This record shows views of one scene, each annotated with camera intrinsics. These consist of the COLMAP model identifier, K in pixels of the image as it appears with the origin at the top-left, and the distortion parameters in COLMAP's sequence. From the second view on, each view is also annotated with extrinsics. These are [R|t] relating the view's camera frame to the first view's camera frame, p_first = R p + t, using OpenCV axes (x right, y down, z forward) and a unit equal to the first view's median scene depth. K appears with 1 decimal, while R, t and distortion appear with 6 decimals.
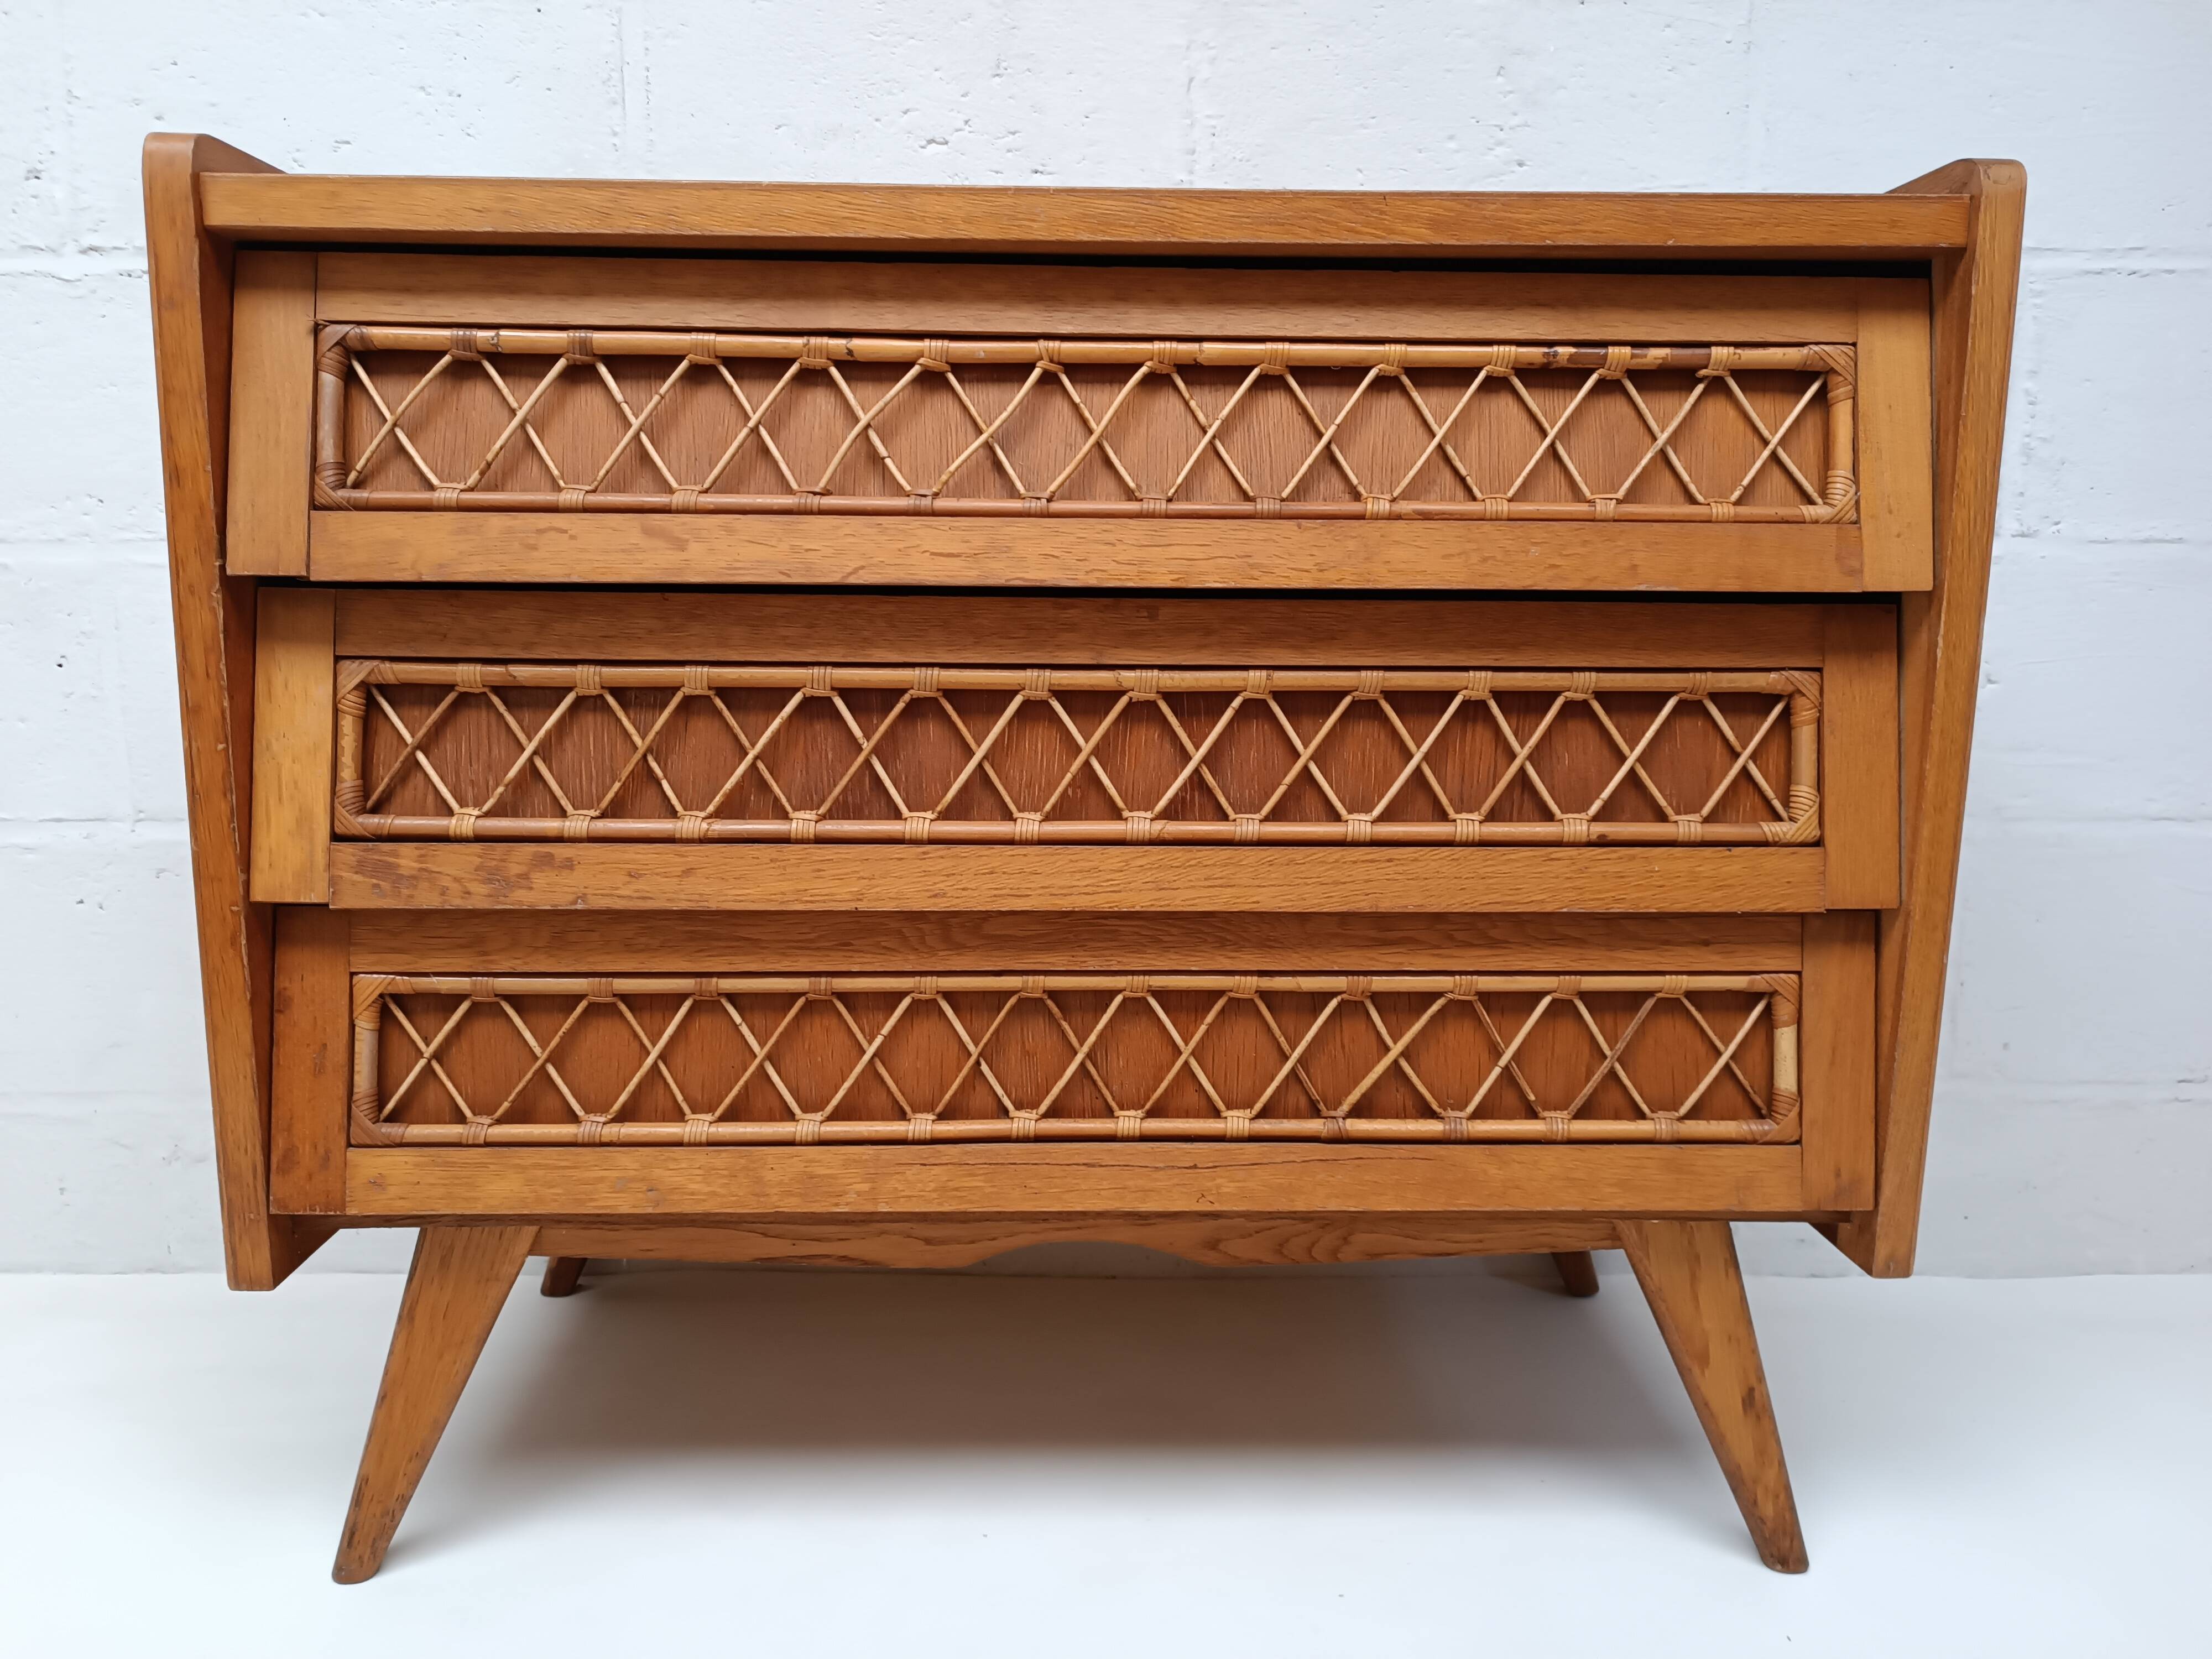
lens RADIAL K [[1570.1, 0, 1109.0], [0, 1570.1, 826.3], [0, 0, 1]] dist [0.024197, -0.035733]
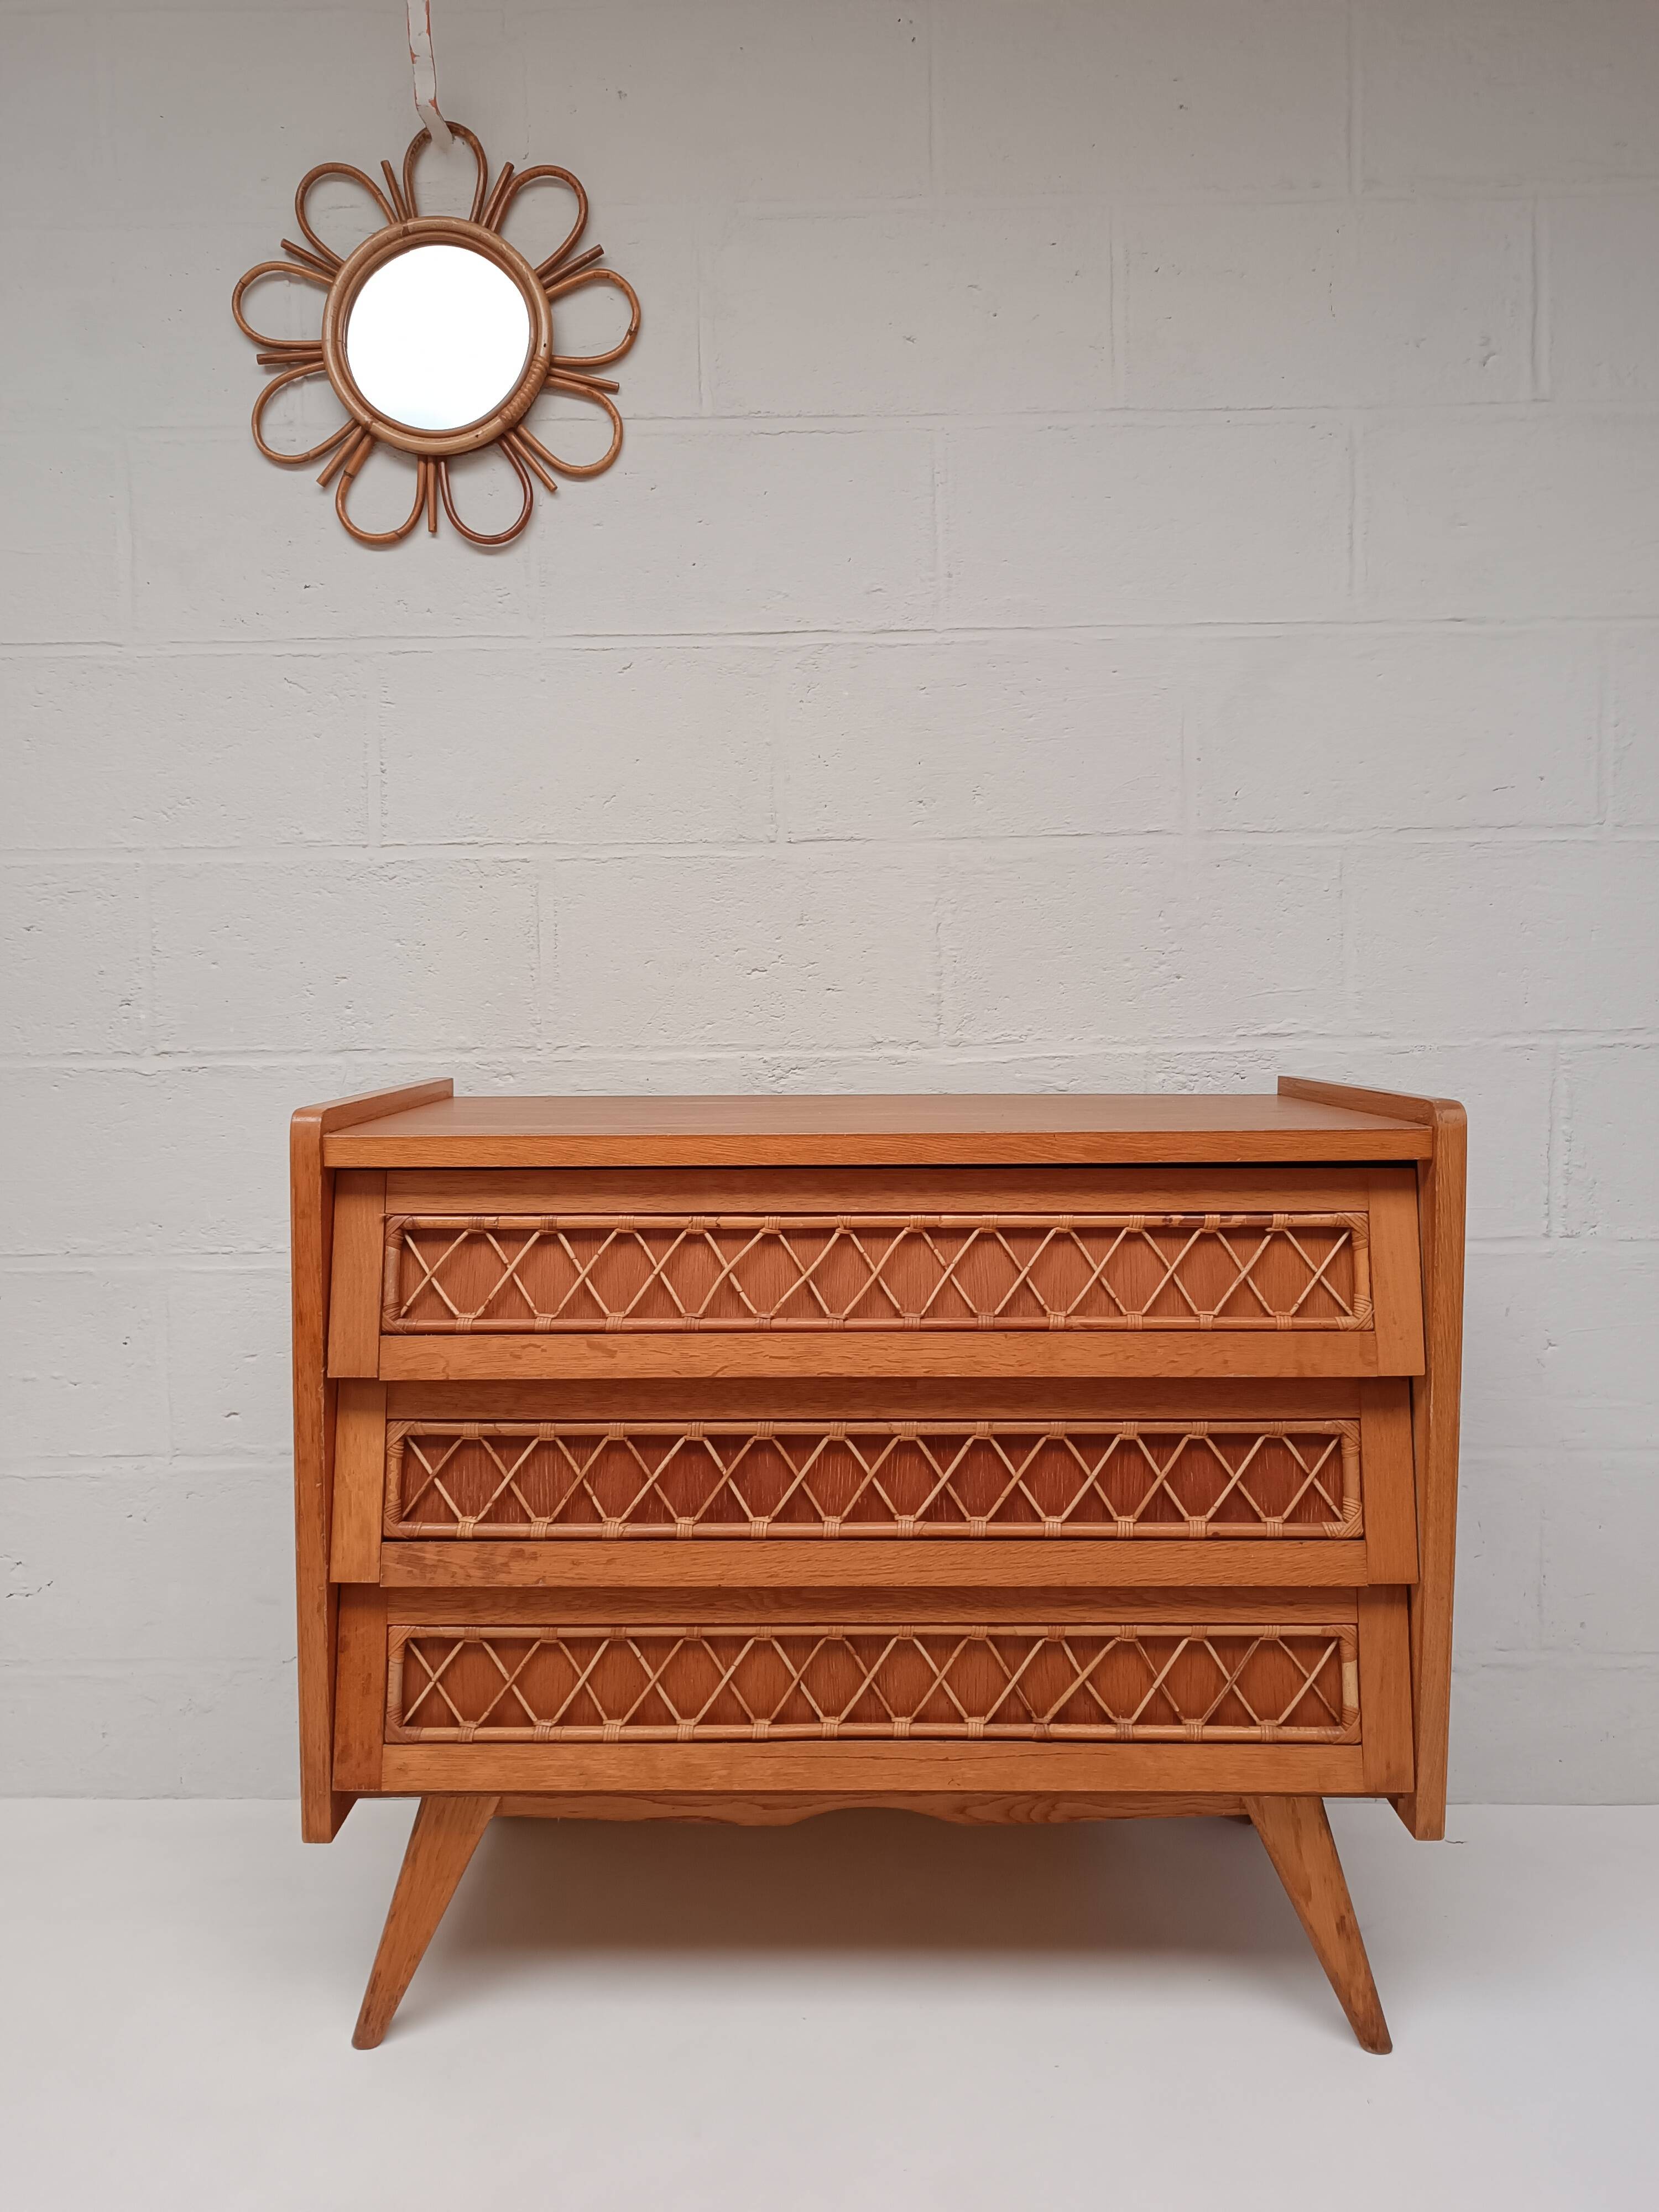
lens RADIAL K [[1553.4, 0, 824.4], [0, 1553.4, 1104.9], [0, 0, 1]] dist [0.026393, -0.038638]
pose [[0.999166, -0.010921, -0.039337, 0.004330], [0.007099, 0.995354, -0.096021, -0.260546], [0.040203, 0.095662, 0.994602, -0.529476]]
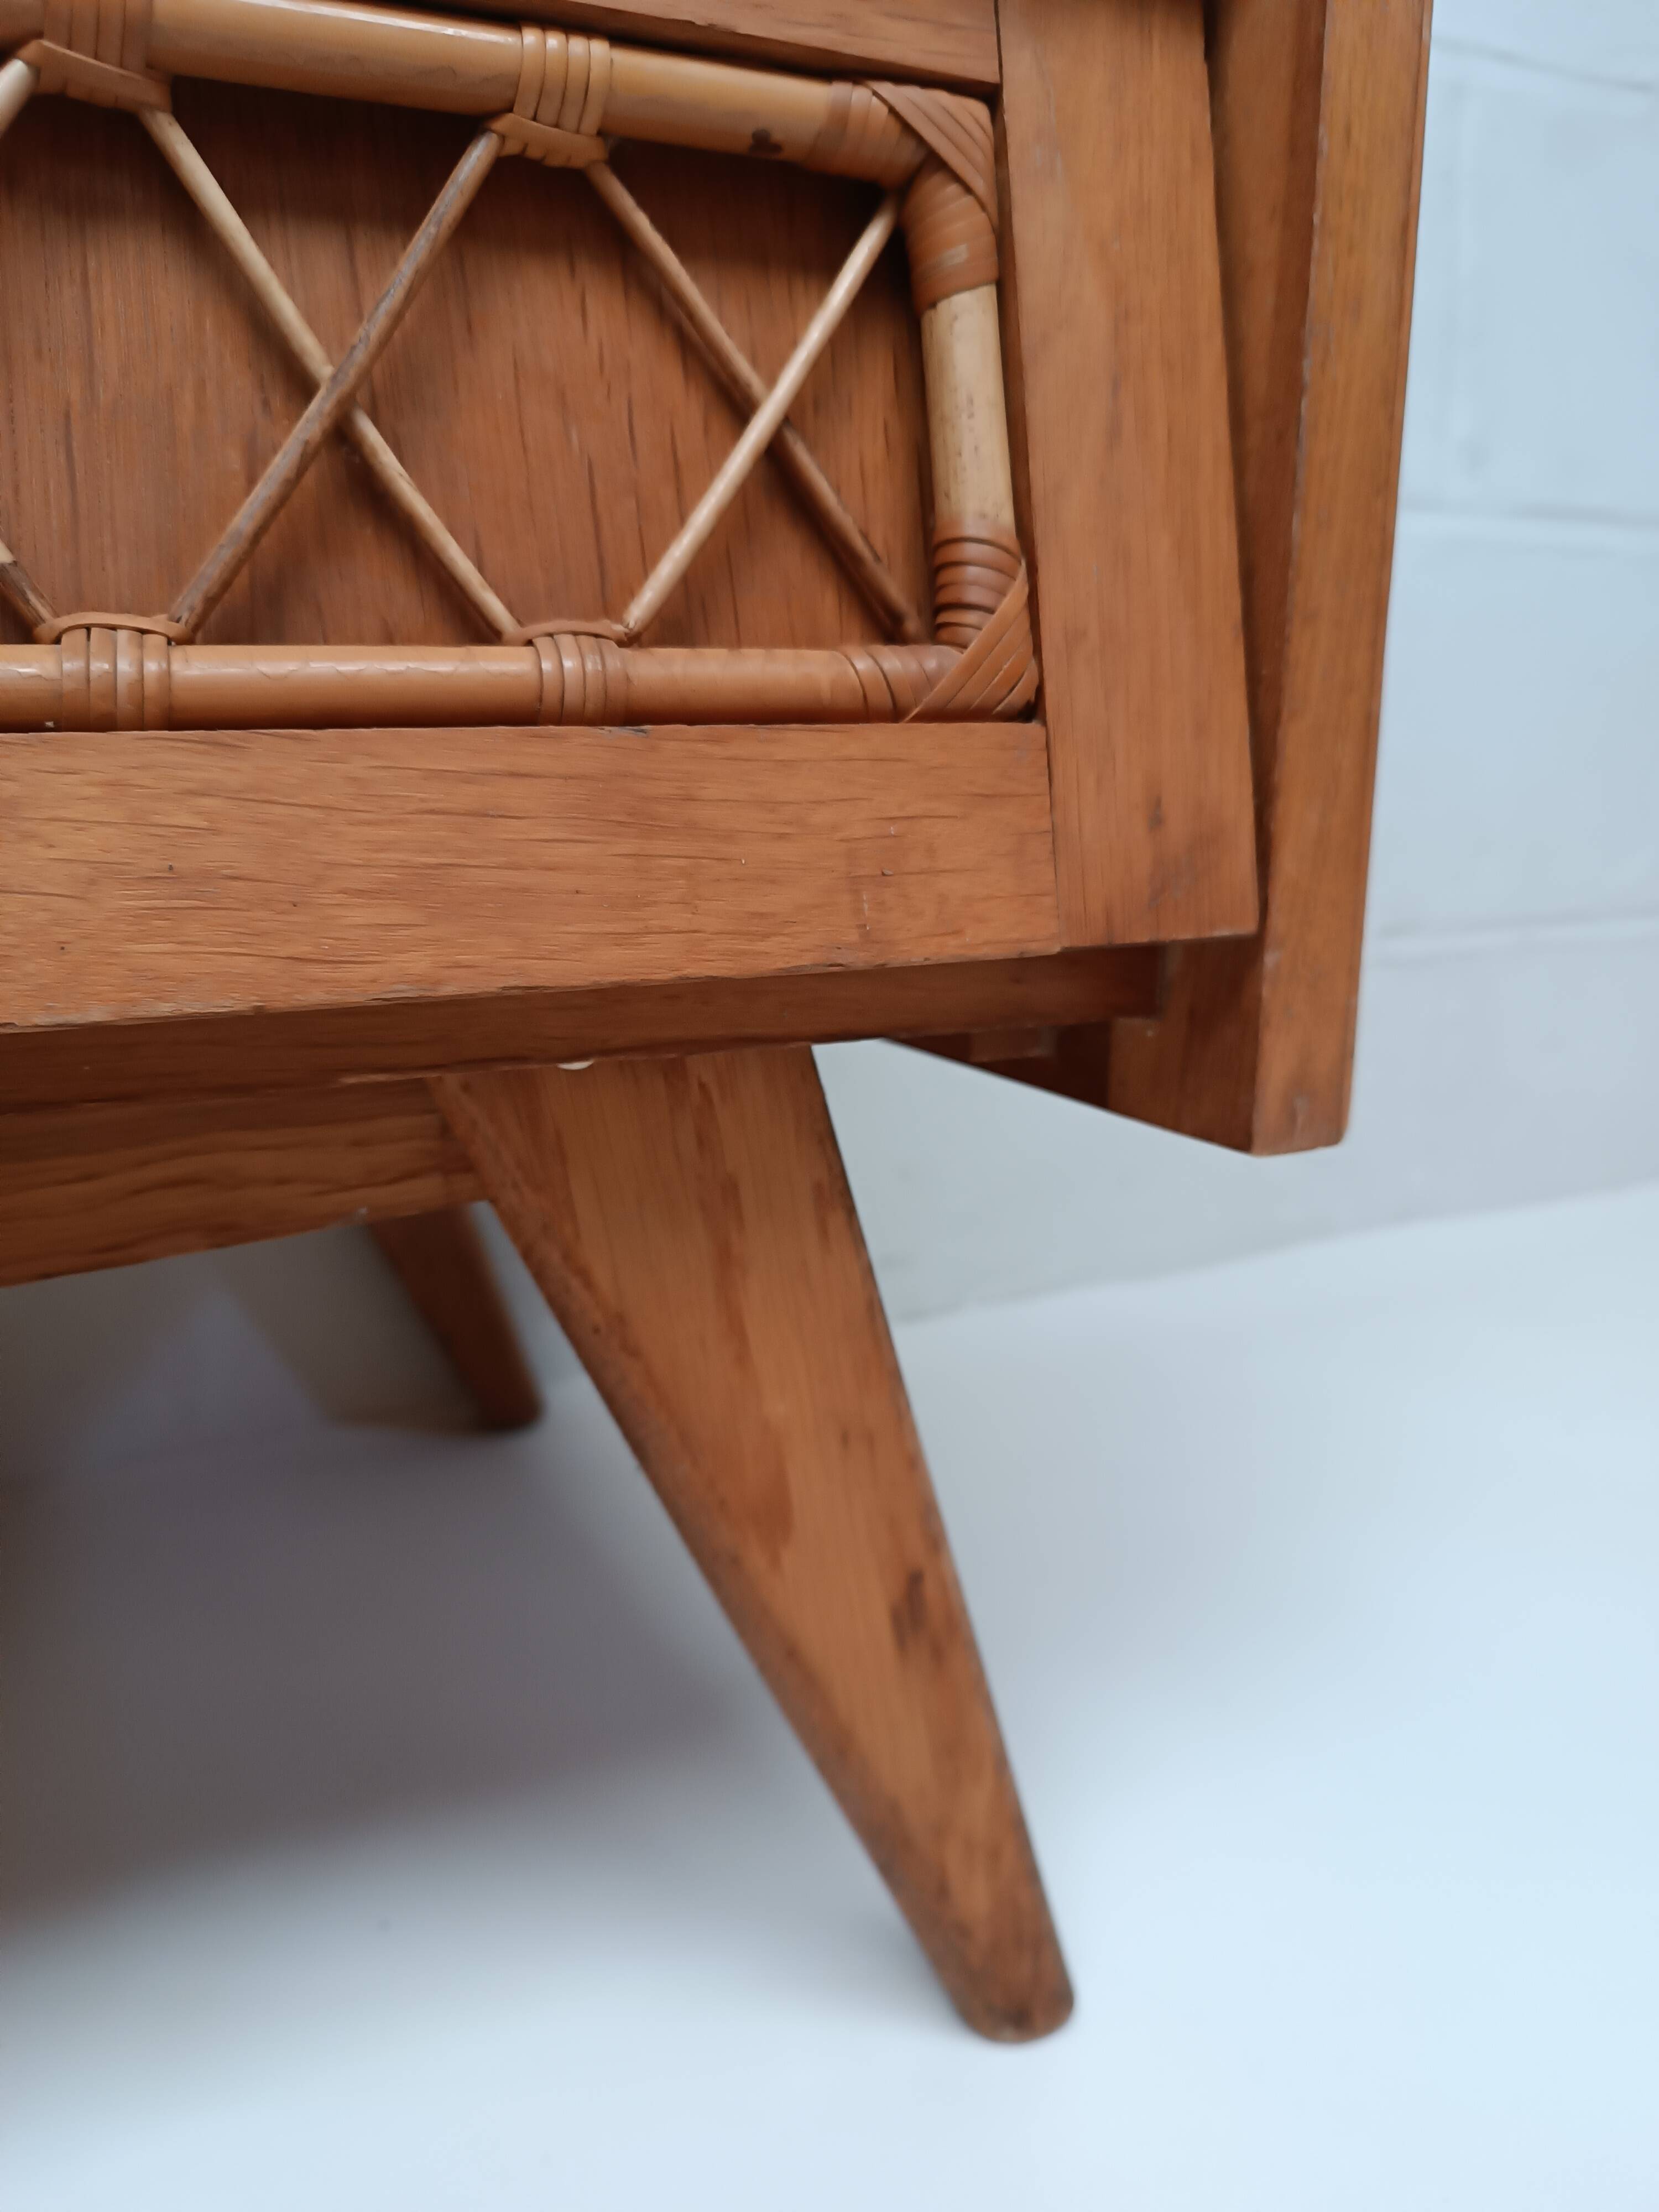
lens RADIAL K [[1591.5, 0, 829.5], [0, 1591.5, 1106.0], [0, 0, 1]] dist [0.000680, -0.009453]
pose [[0.894102, -0.104567, 0.435485, 0.280135], [0.075772, 0.993663, 0.083025, 0.251374], [-0.441407, -0.041235, 0.896359, 0.776638]]
